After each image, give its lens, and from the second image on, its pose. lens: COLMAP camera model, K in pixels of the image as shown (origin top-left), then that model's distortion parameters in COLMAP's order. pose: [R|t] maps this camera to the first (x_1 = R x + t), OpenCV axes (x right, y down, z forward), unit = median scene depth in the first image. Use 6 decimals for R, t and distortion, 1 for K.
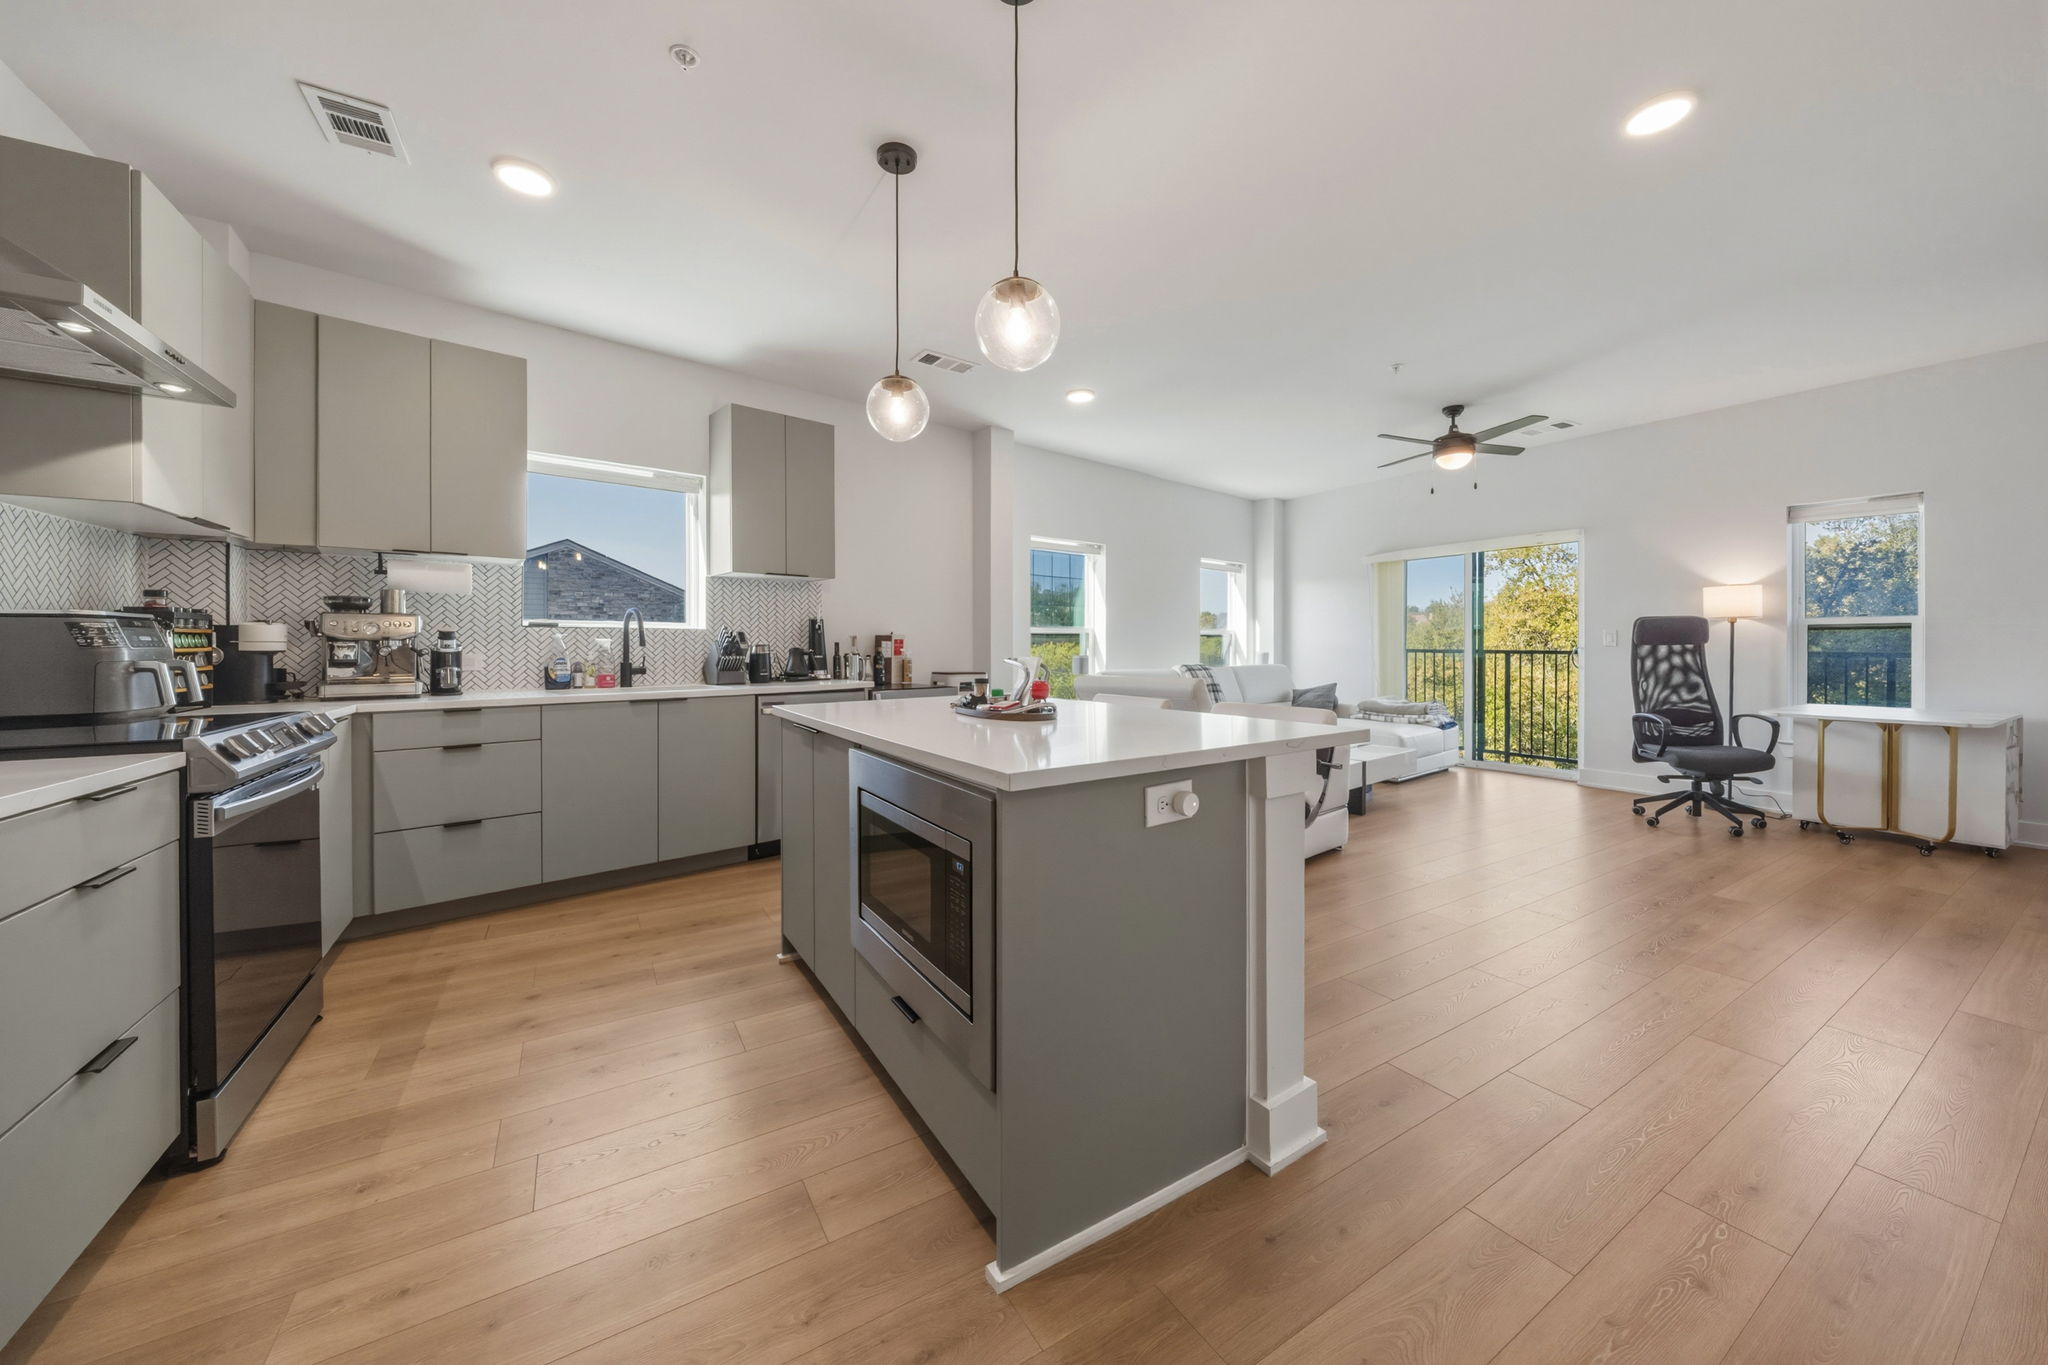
lens RADIAL K [[722.3, 0, 1030.1], [0, 722.3, 645.2], [0, 0, 1]] dist [0.002070, 0.000122]
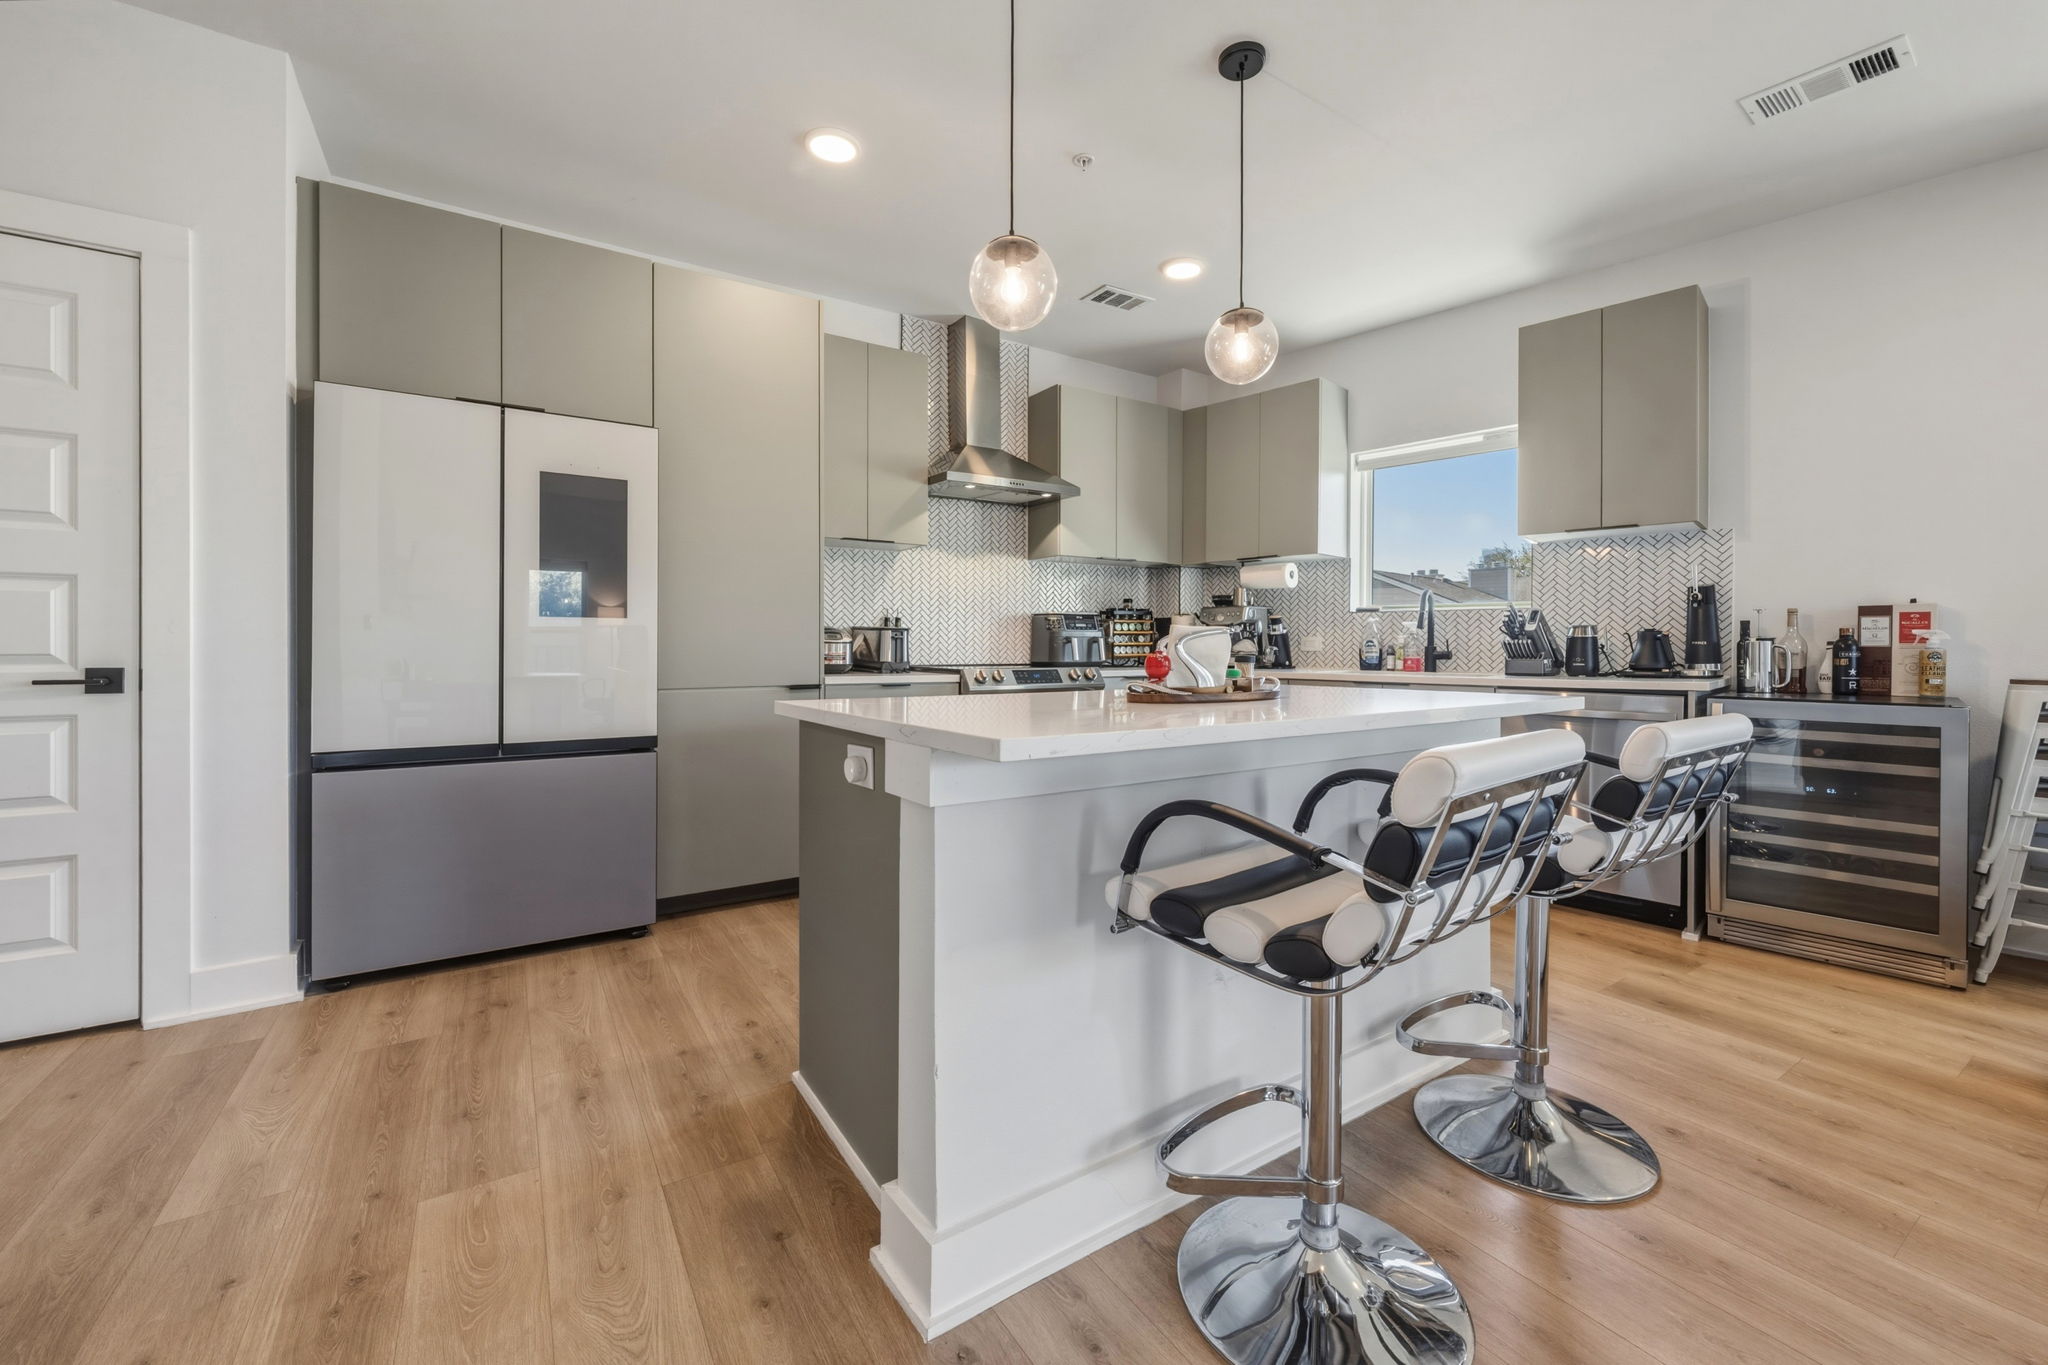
lens RADIAL K [[791.9, 0, 1037.9], [0, 791.9, 642.8], [0, 0, 1]] dist [-0.002996, -0.000267]
pose [[0.044942, 0.000255, -0.998990, 0.646969], [-0.003461, 0.999994, 0.000100, 0.028790], [0.998984, 0.003453, 0.044942, 0.611616]]
